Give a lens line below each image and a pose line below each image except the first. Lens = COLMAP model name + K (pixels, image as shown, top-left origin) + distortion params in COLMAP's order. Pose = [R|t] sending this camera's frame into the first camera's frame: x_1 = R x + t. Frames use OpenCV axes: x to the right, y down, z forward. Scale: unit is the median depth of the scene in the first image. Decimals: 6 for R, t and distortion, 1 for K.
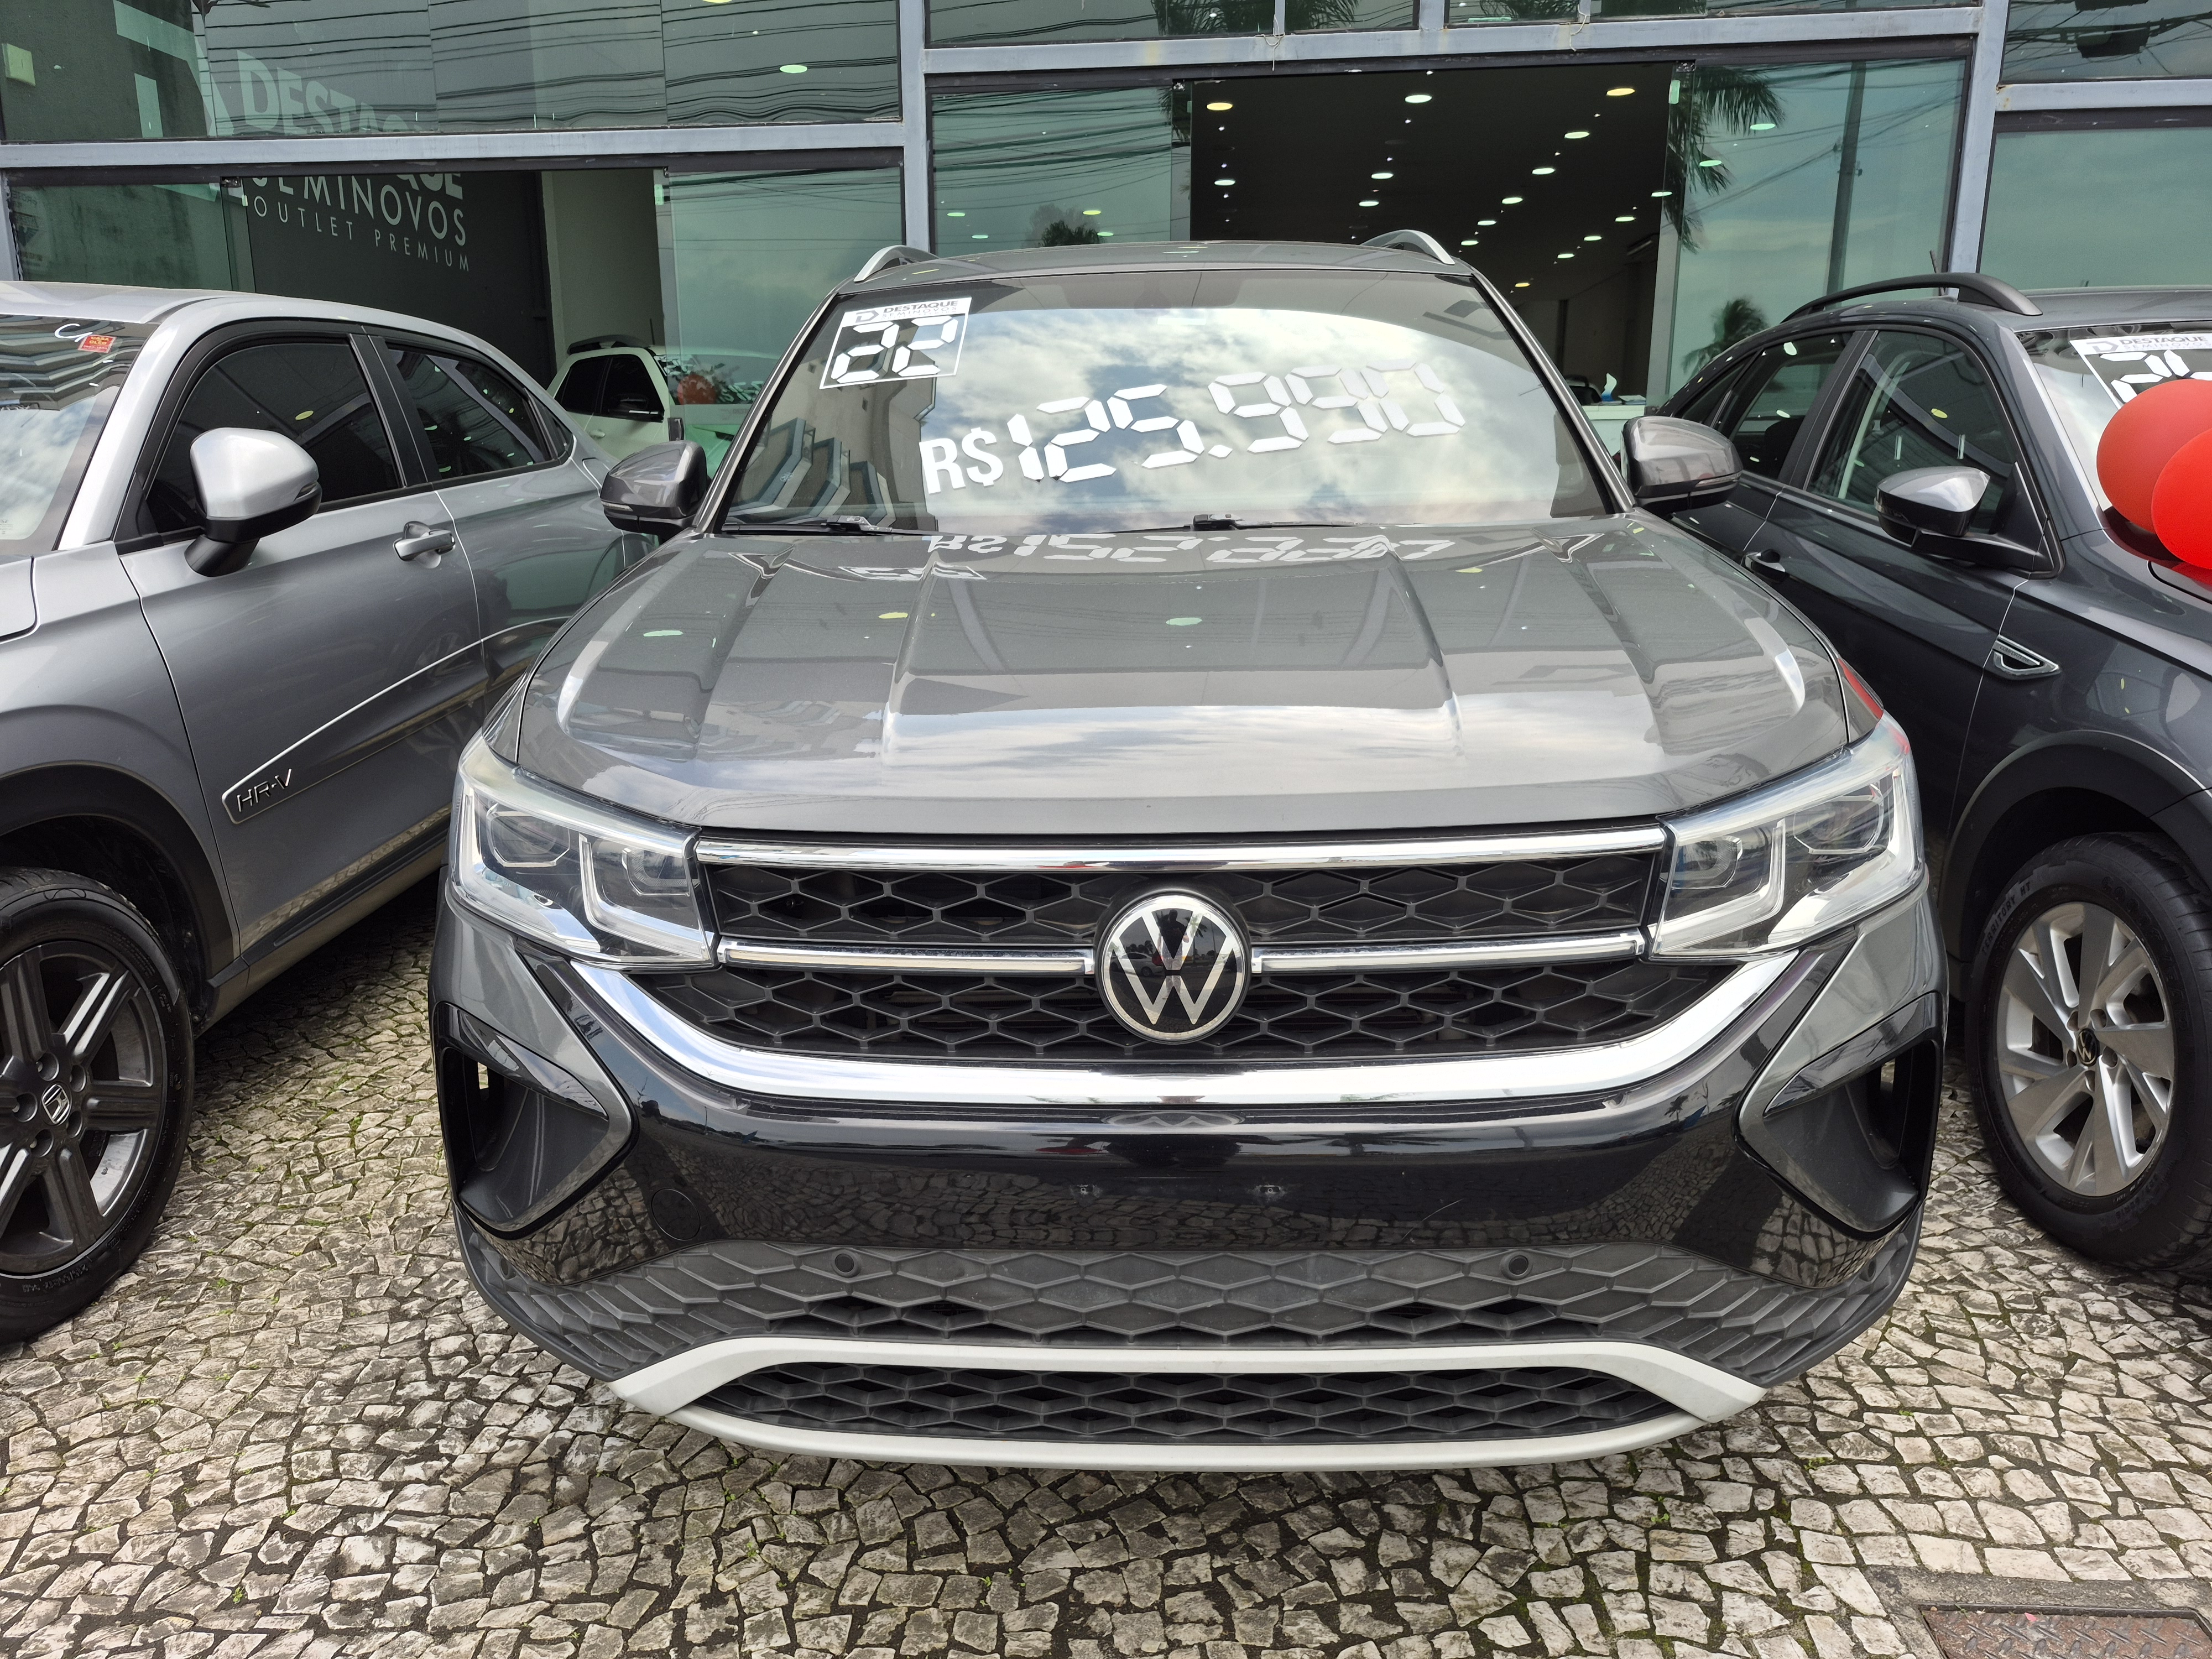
lens RADIAL K [[1596.8, 0, 1071.1], [0, 1596.8, 826.0], [0, 0, 1]] dist [0.081058, -0.104564]
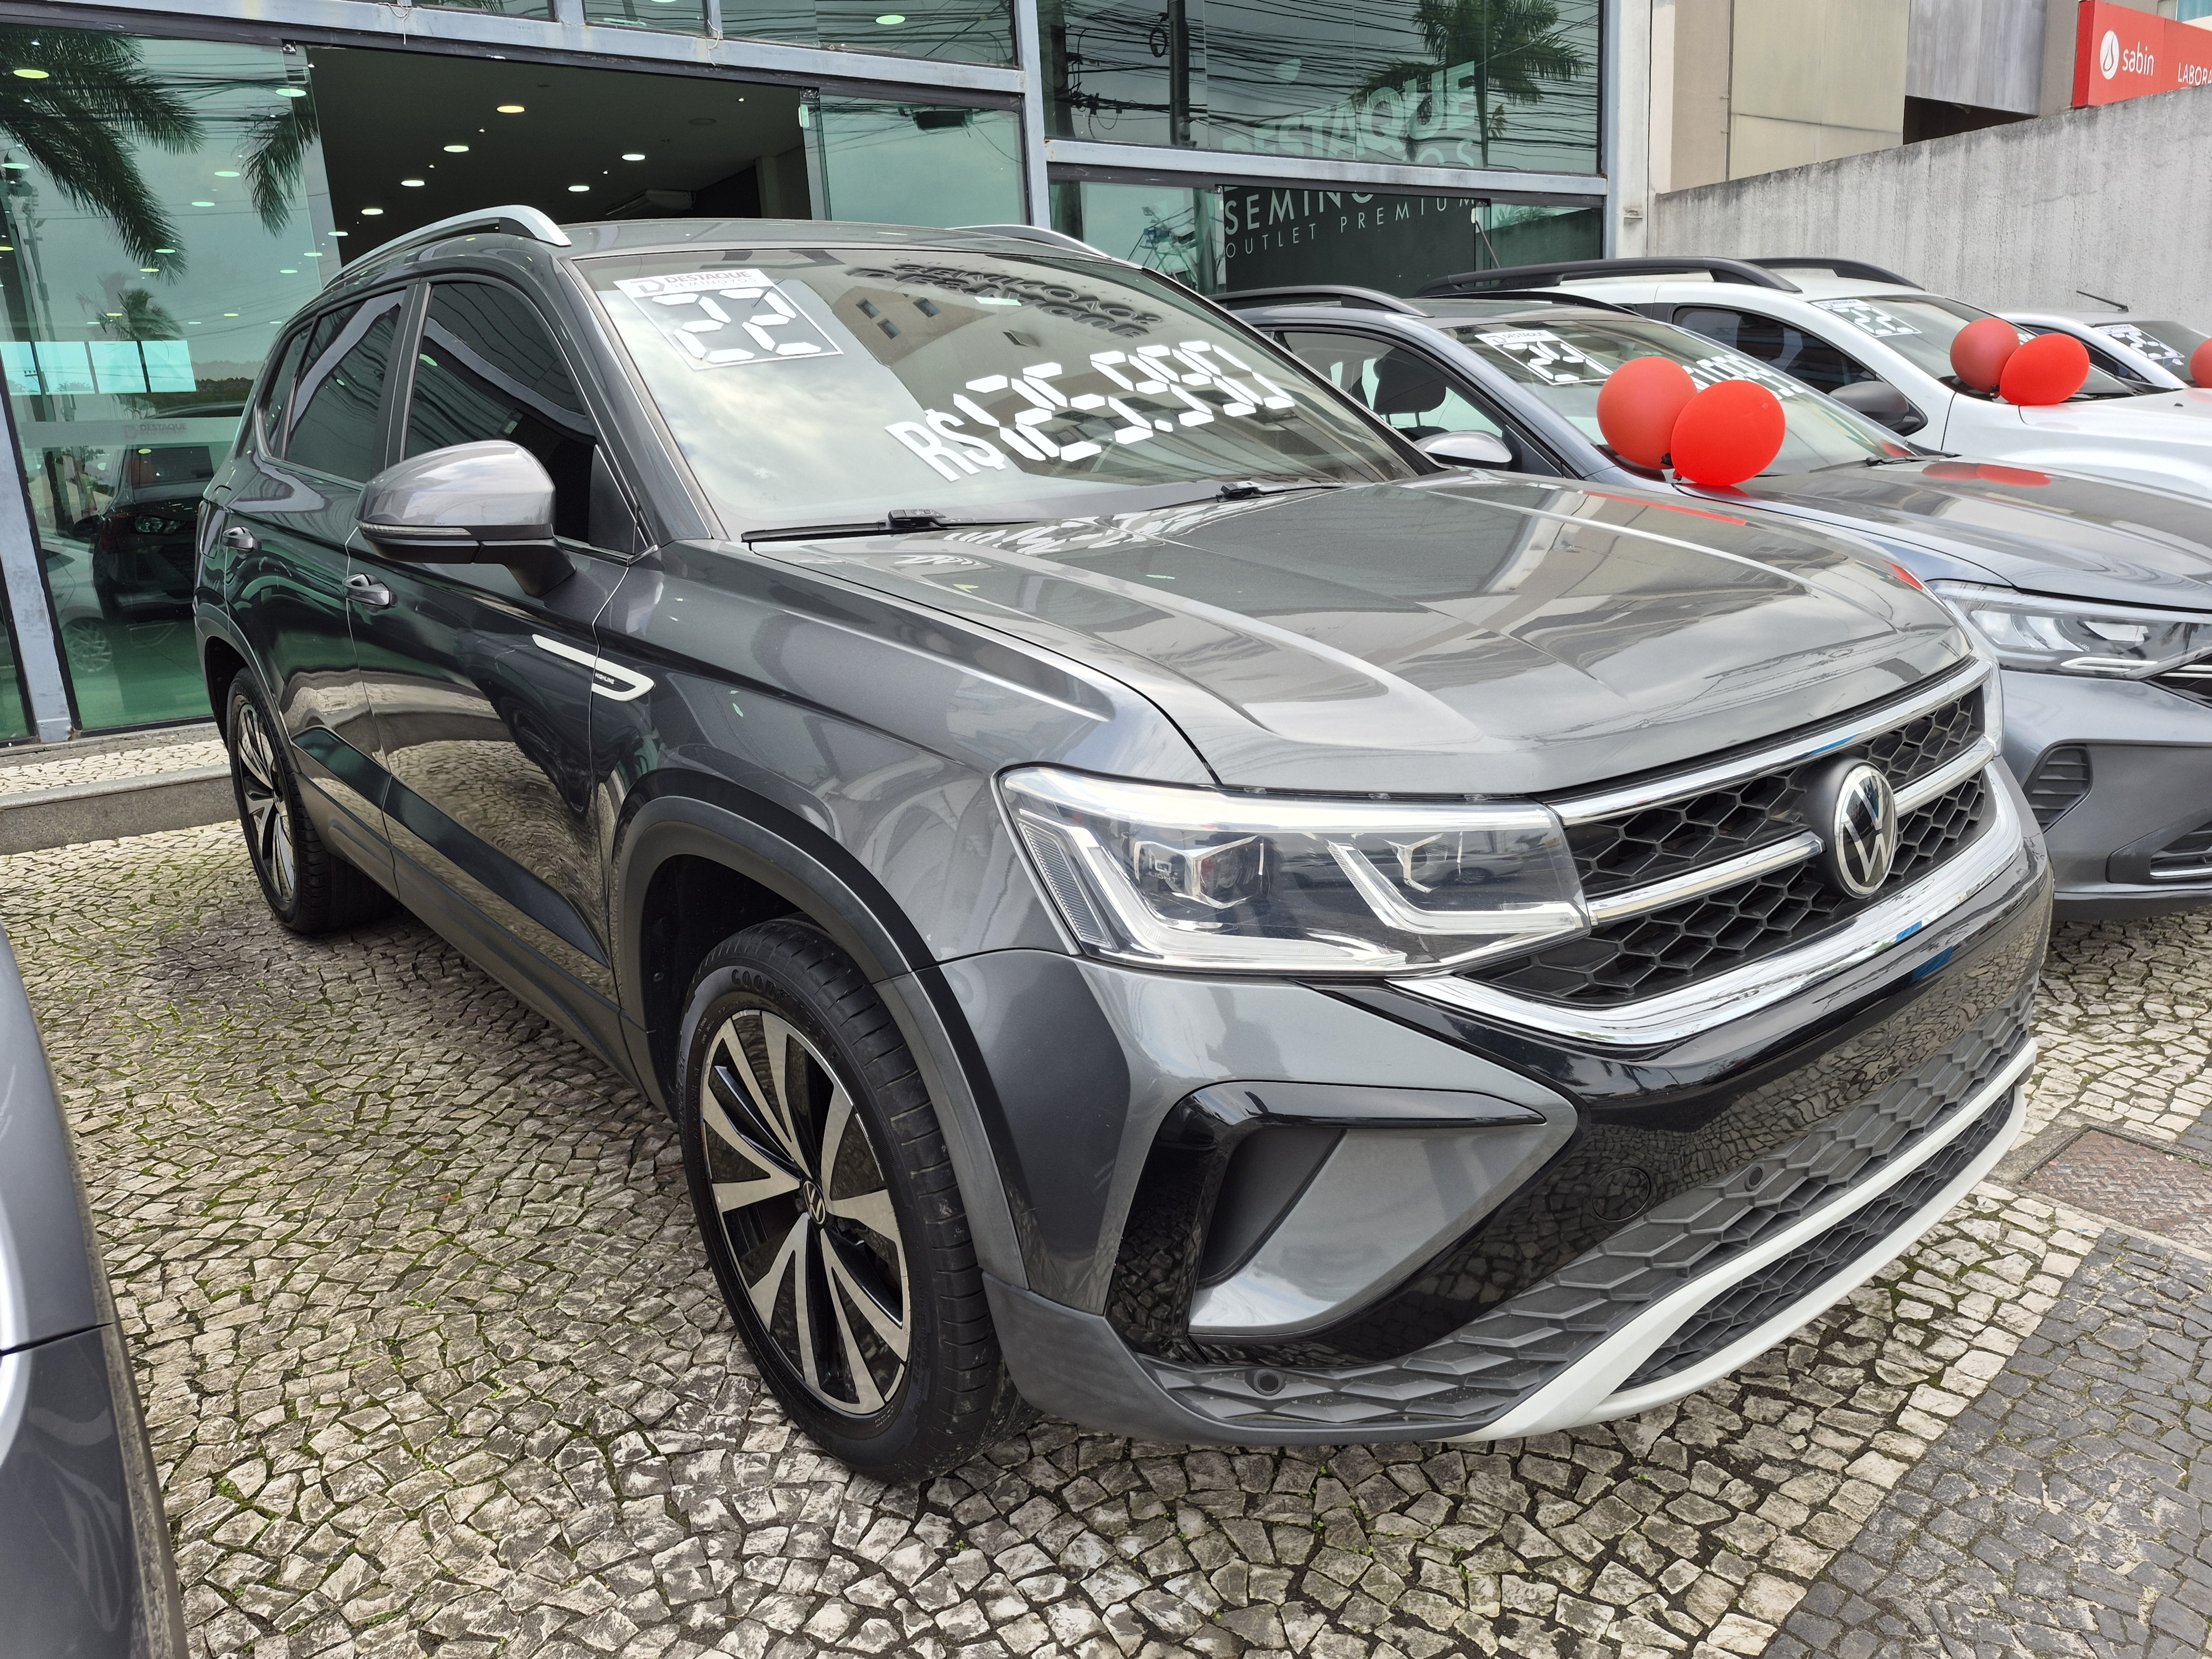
lens RADIAL K [[1596.8, 0, 1071.1], [0, 1596.8, 826.0], [0, 0, 1]] dist [0.081058, -0.104564]
pose [[0.728213, -0.190426, 0.658364, -0.727948], [0.201440, 0.977663, 0.059970, -0.063994], [-0.655078, 0.088950, 0.750307, 0.326946]]
